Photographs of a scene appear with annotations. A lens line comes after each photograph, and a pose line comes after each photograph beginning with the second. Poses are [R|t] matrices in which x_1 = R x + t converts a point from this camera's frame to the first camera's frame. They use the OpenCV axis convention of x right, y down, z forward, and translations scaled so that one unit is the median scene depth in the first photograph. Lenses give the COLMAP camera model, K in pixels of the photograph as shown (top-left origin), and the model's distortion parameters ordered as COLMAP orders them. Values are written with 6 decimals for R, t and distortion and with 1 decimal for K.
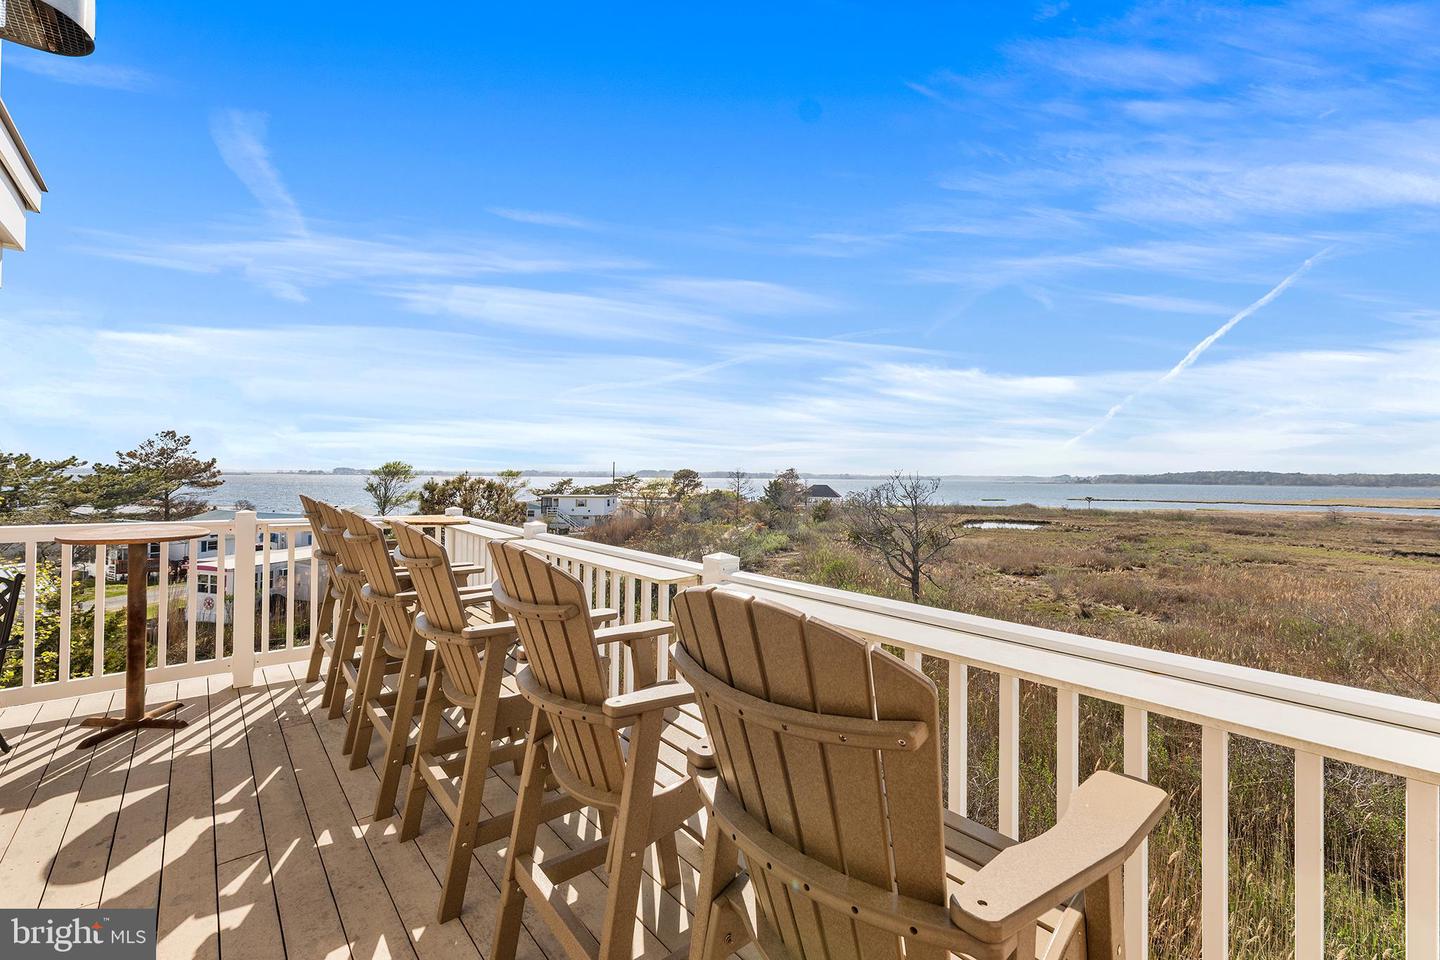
lens RADIAL K [[584.5, 0, 716.2], [0, 584.5, 471.8], [0, 0, 1]] dist [0.000208, -0.000795]
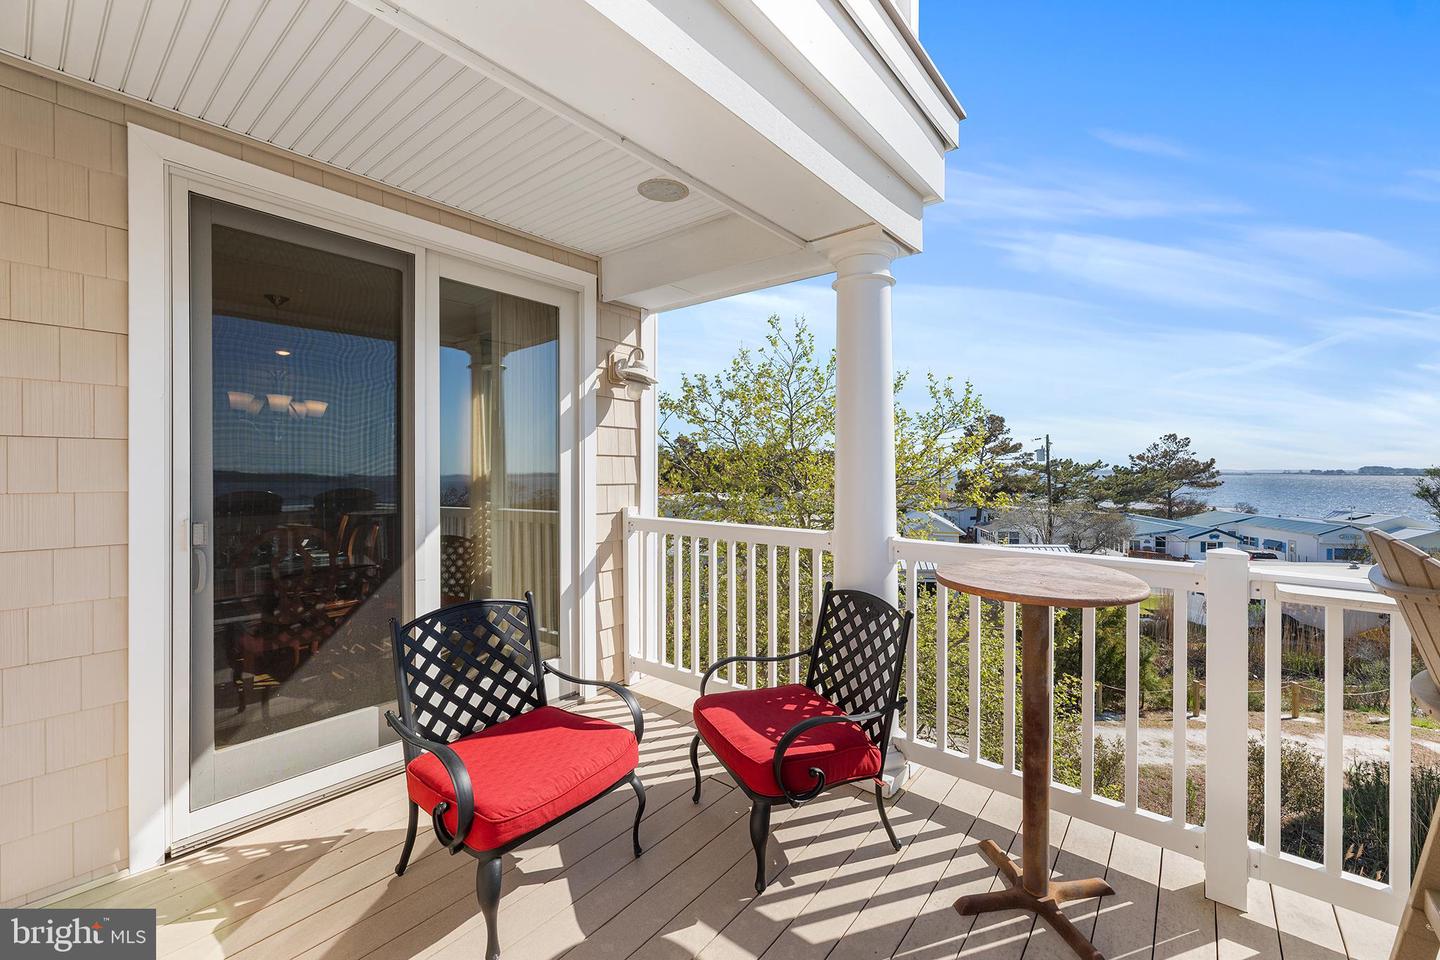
lens RADIAL K [[584.5, 0, 716.5], [0, 584.5, 473.1], [0, 0, 1]] dist [0.000208, -0.000795]
pose [[0.155161, -0.002836, -0.987885, -0.422476], [0.004402, 0.999988, -0.002180, -0.002923], [0.987879, -0.004011, 0.155172, 0.545784]]
